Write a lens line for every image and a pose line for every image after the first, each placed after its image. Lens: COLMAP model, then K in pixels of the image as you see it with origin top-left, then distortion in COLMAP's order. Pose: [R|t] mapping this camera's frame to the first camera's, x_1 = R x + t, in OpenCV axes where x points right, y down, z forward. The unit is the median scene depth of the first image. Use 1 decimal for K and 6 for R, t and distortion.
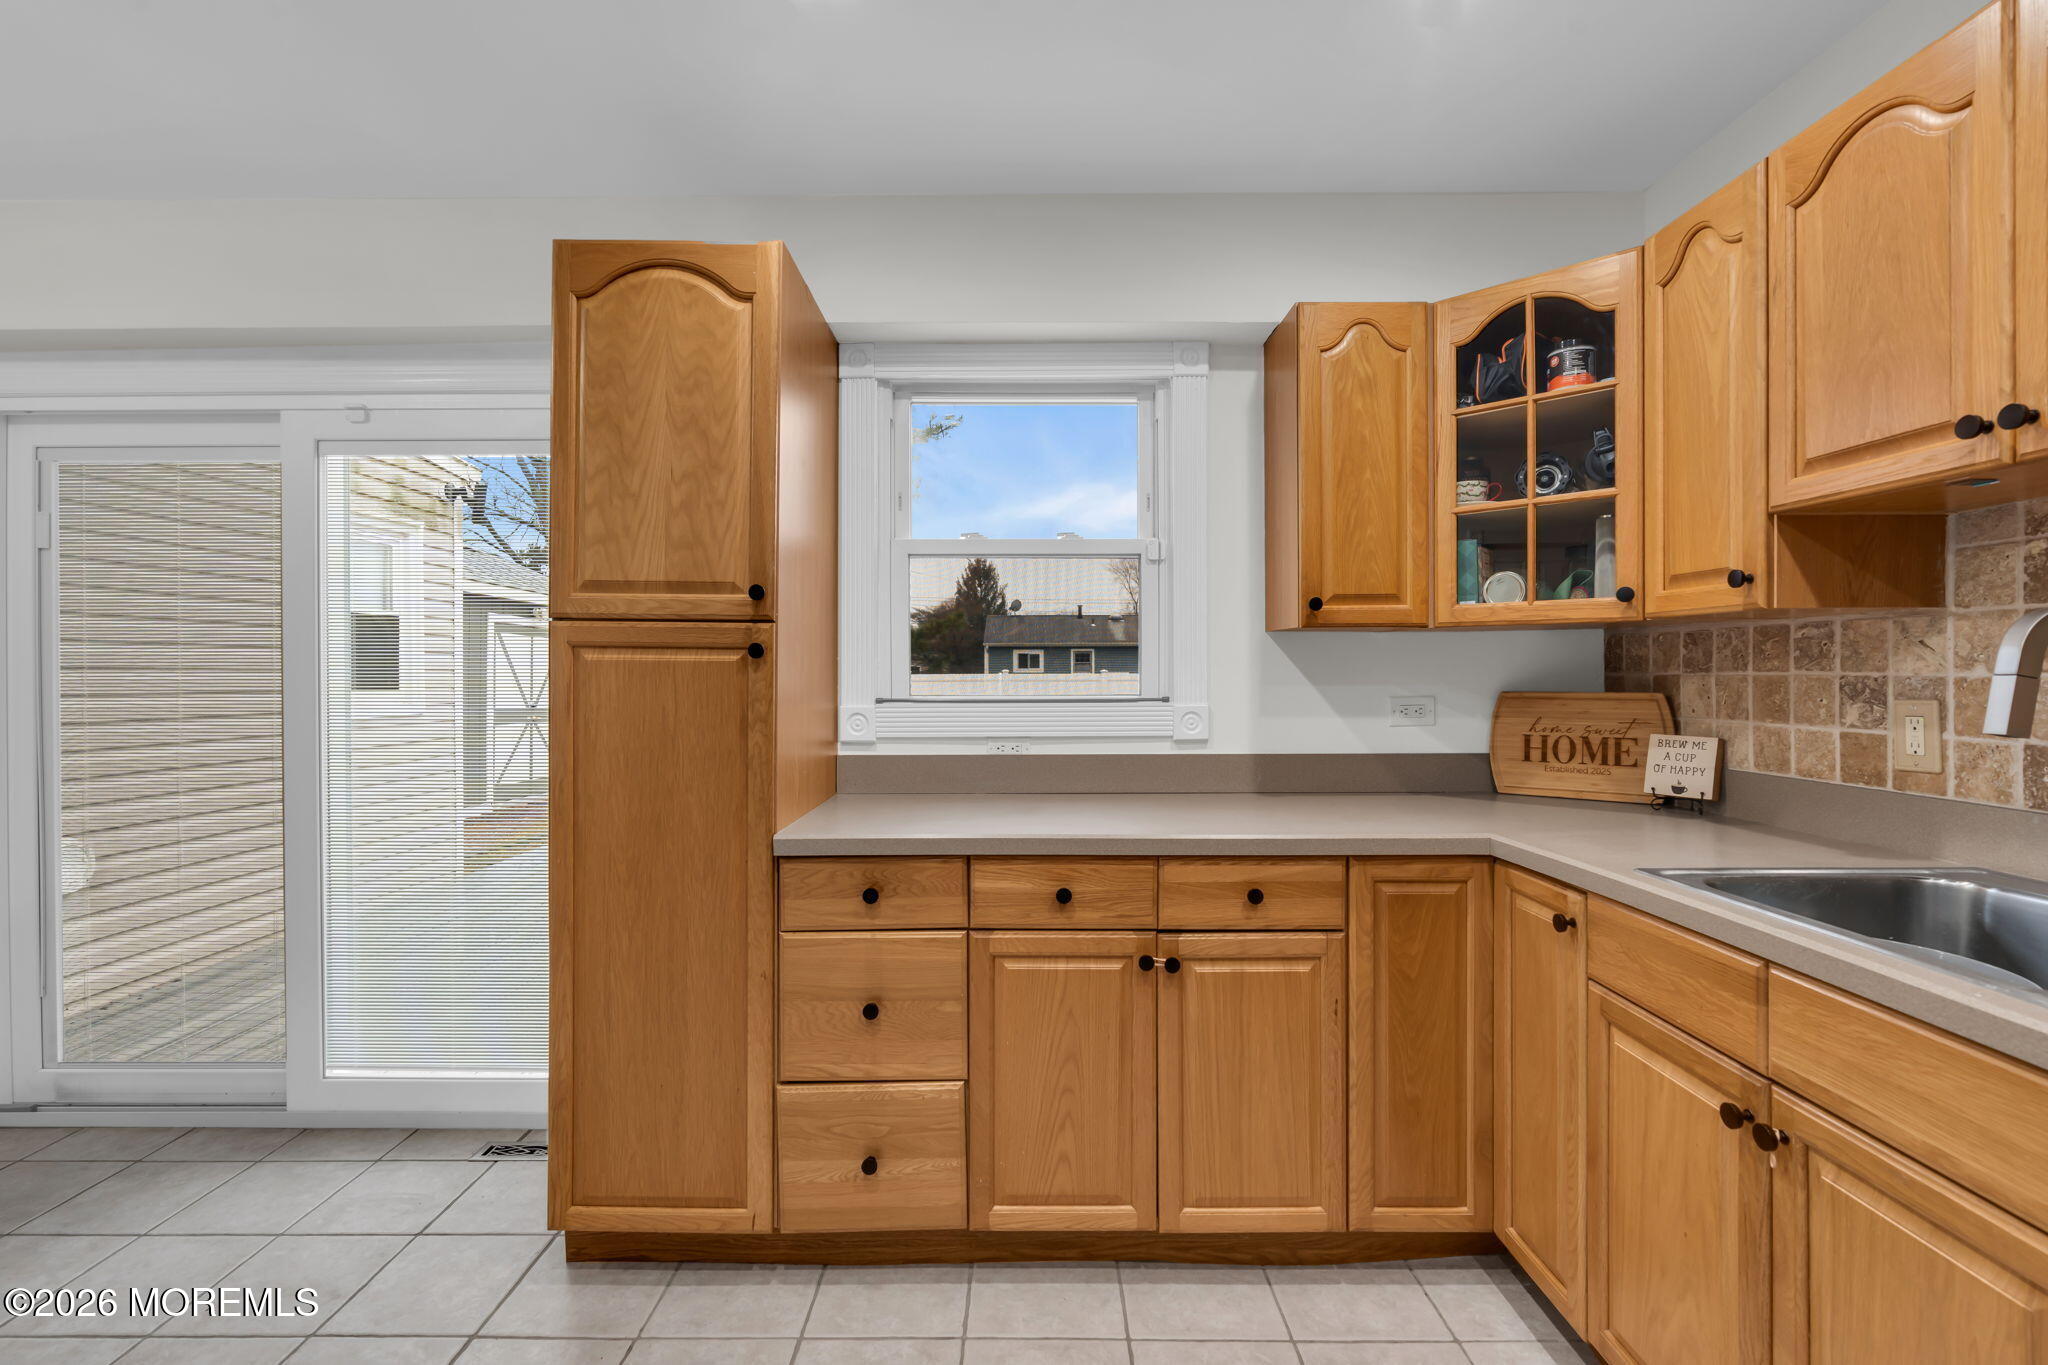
lens RADIAL K [[920.7, 0, 1015.6], [0, 920.7, 673.5], [0, 0, 1]] dist [-0.007448, 0.002558]
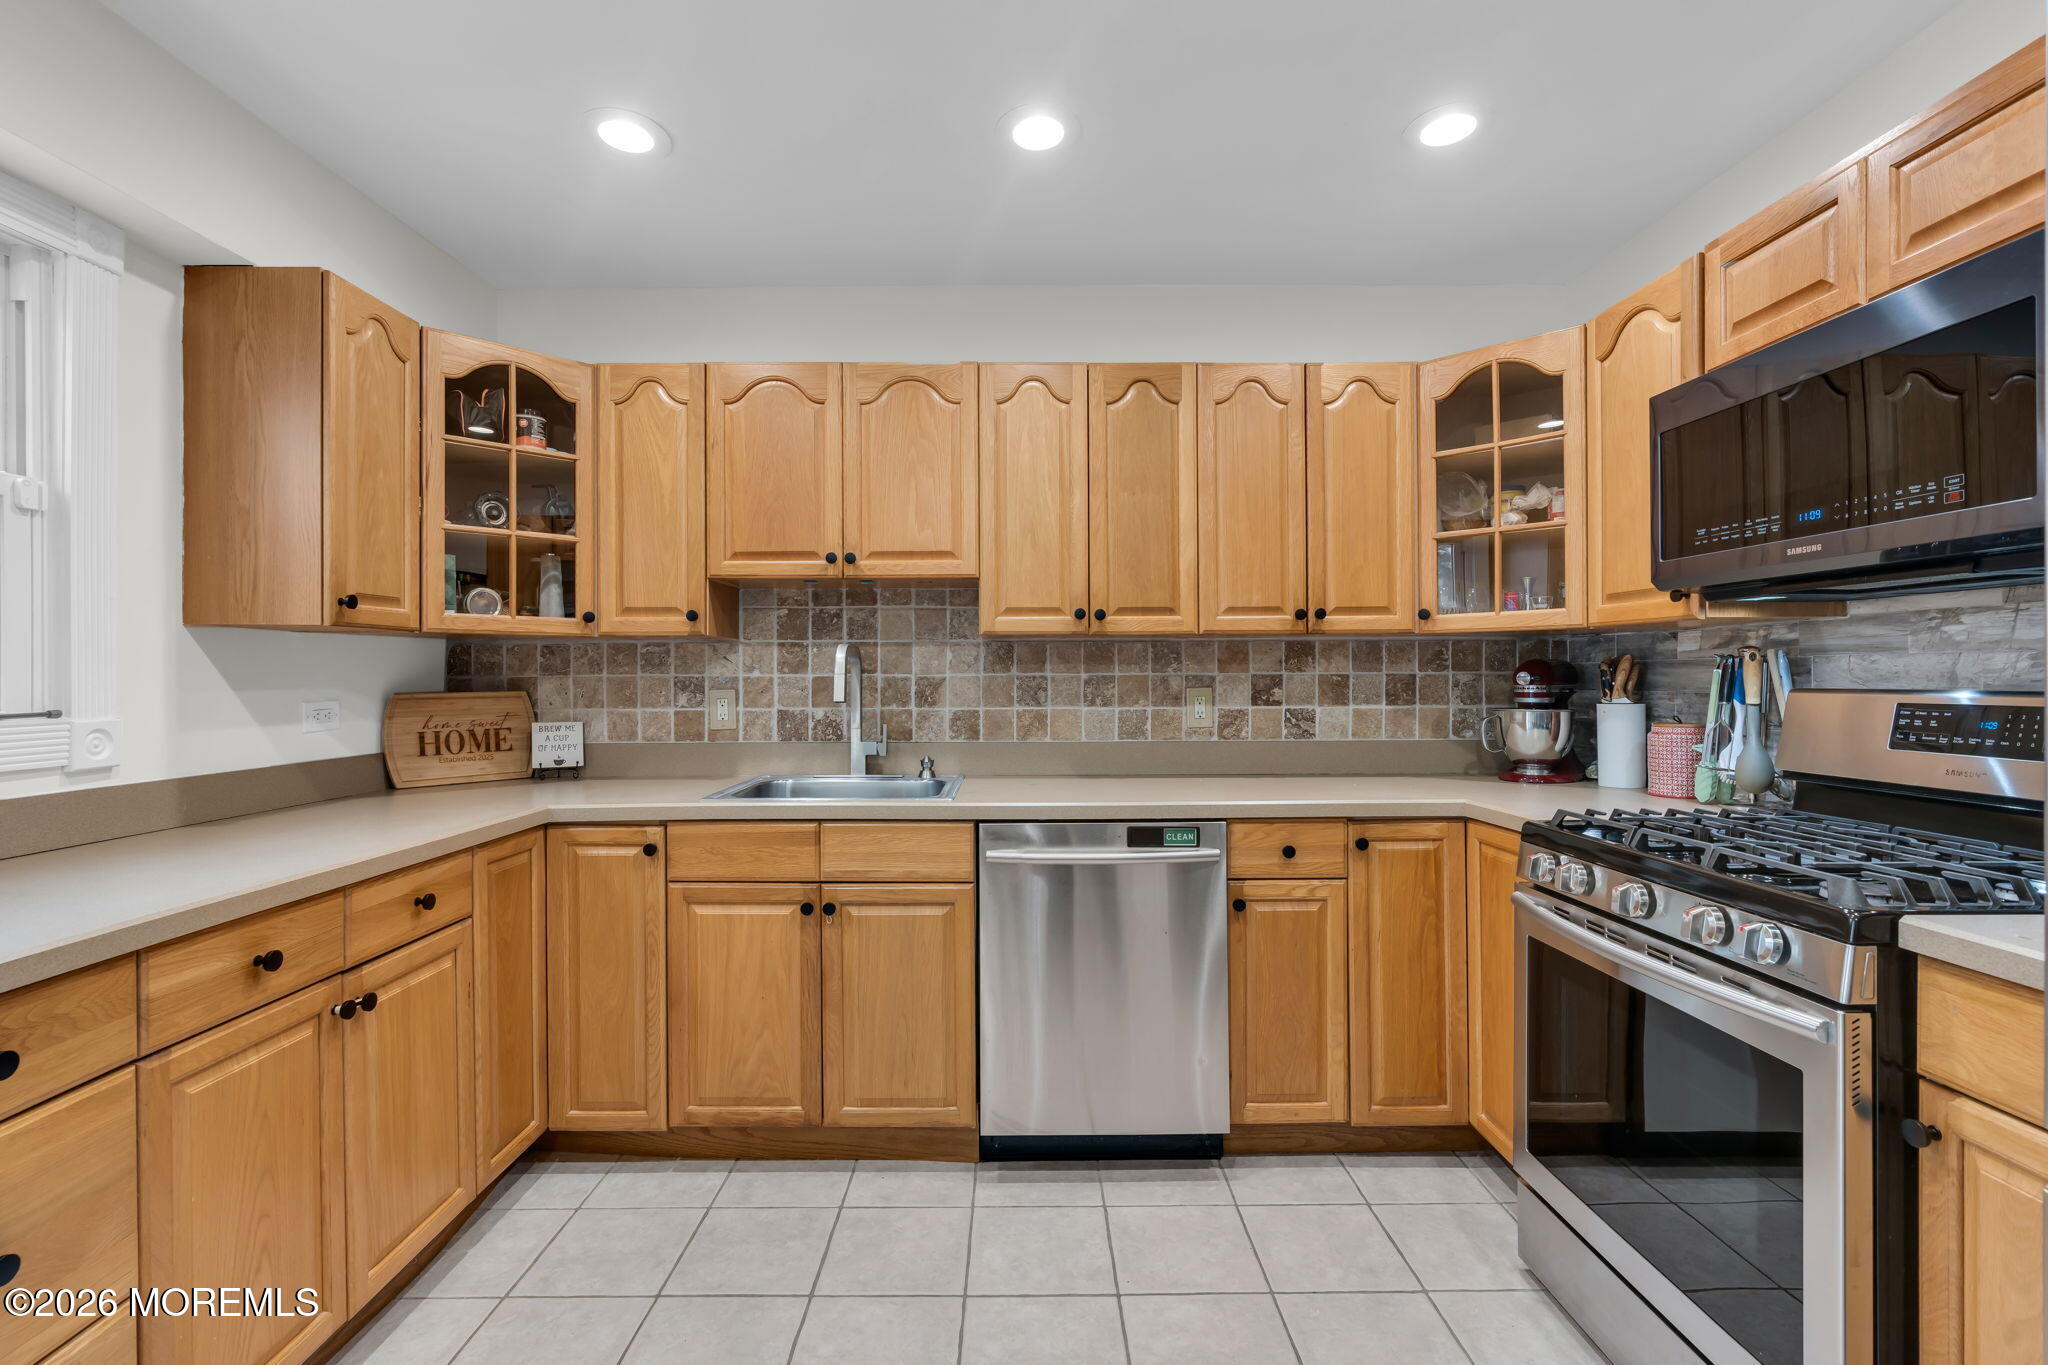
lens RADIAL K [[920.7, 0, 1018.5], [0, 920.7, 679.7], [0, 0, 1]] dist [-0.007448, 0.002558]
pose [[-0.005611, -0.002921, 0.999980, -0.620295], [0.006520, 0.999974, 0.002957, 0.005983], [-0.999963, 0.006536, -0.005592, 0.324126]]
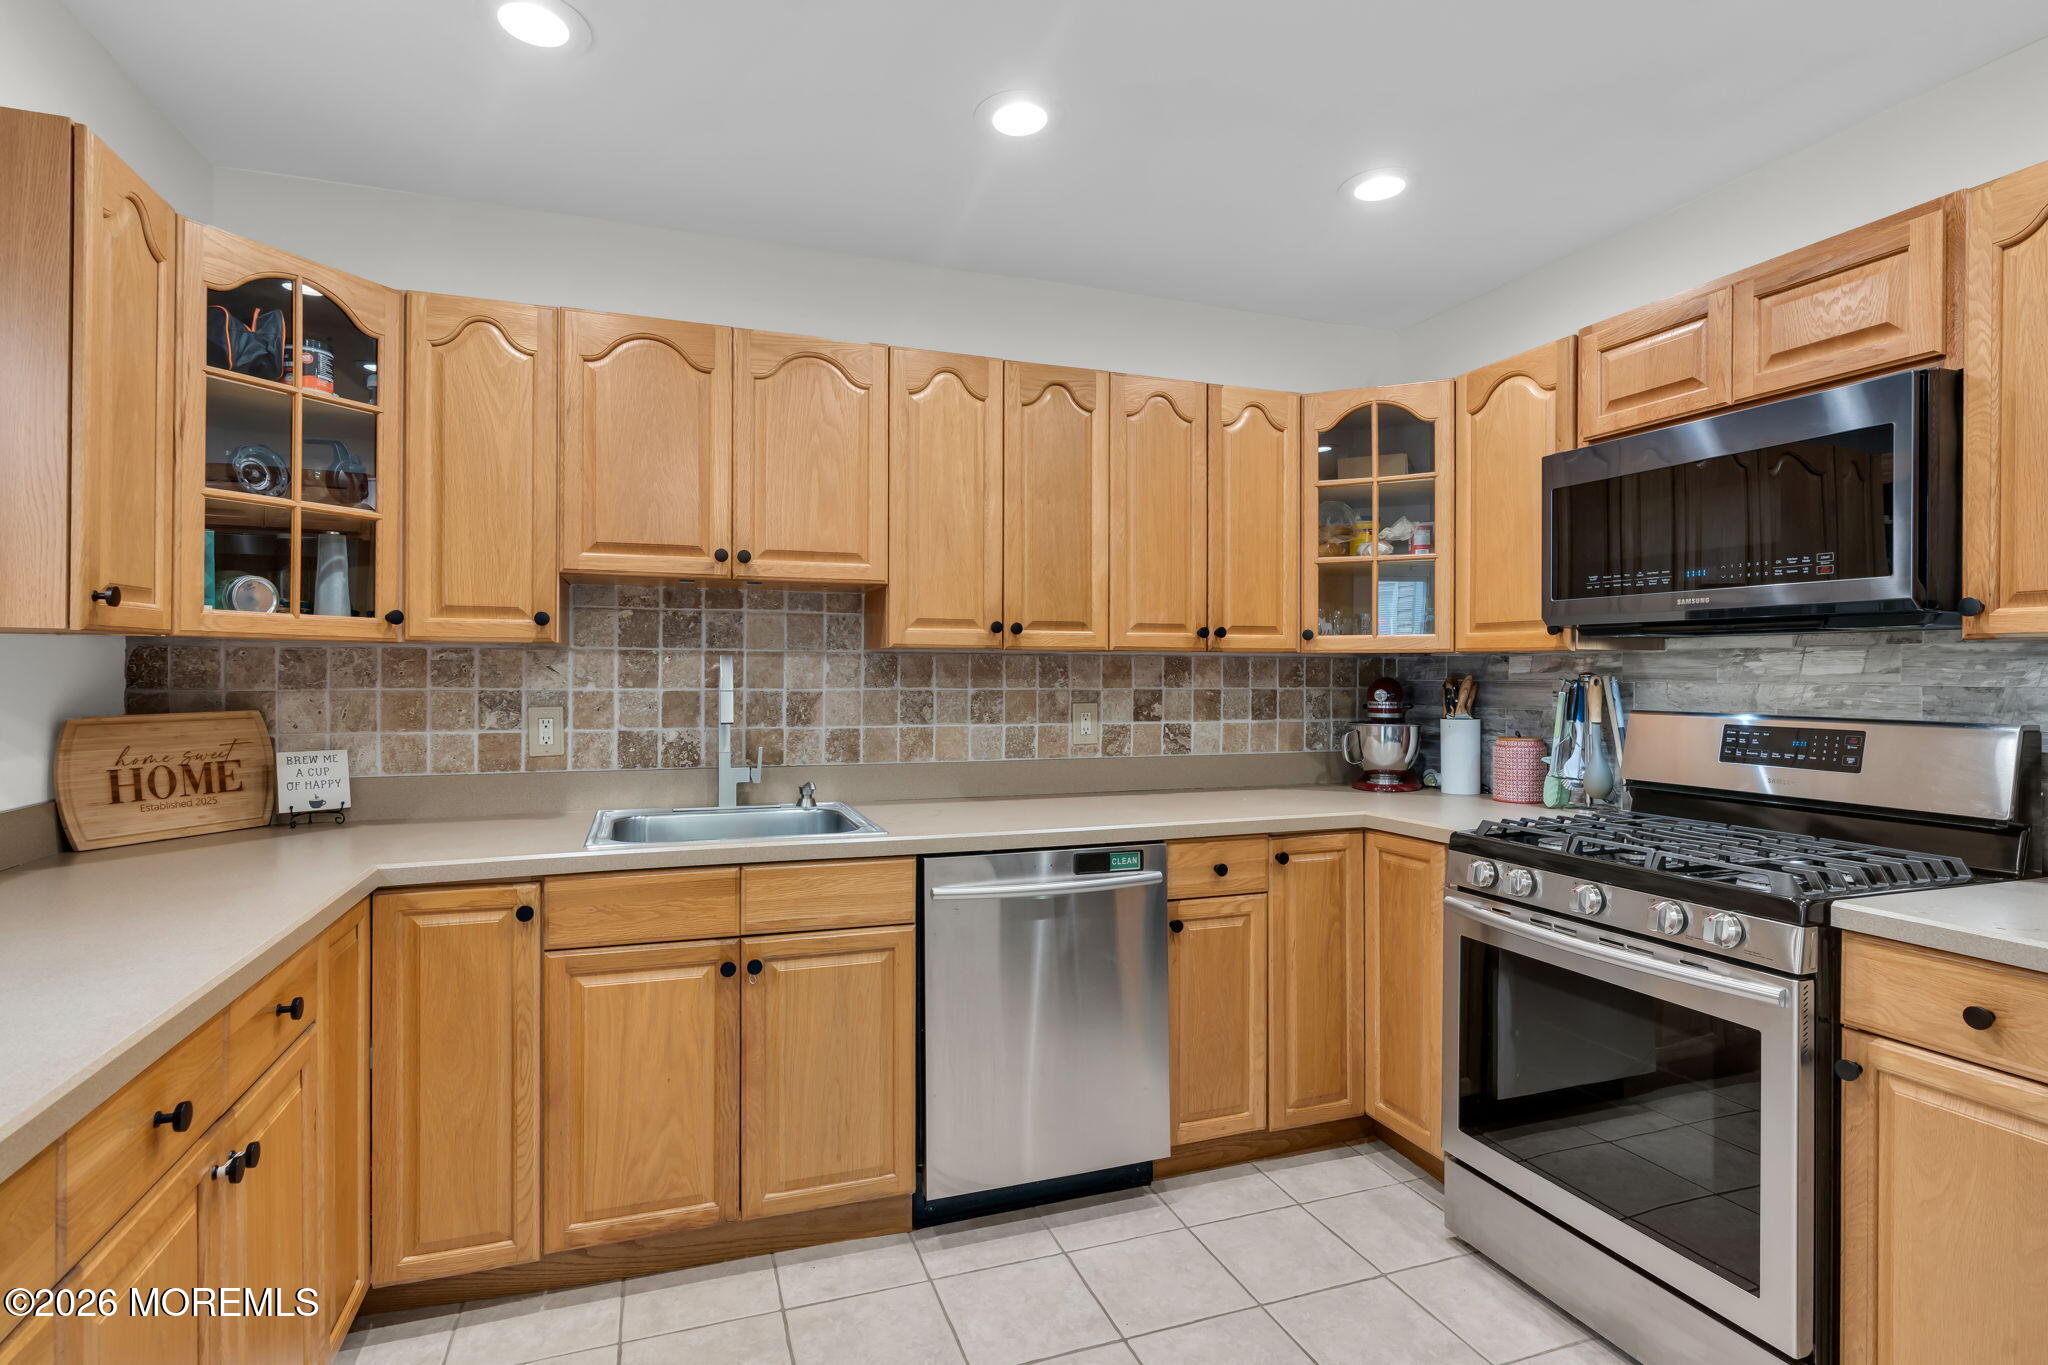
lens RADIAL K [[1009.6, 0, 1014.3], [0, 1009.6, 675.5], [0, 0, 1]] dist [-0.010052, 0.006840]
pose [[-0.339674, -0.004599, 0.940532, -0.586652], [-0.001553, 0.999989, 0.004329, -0.022131], [-0.940542, 0.000010, -0.339677, 0.635646]]
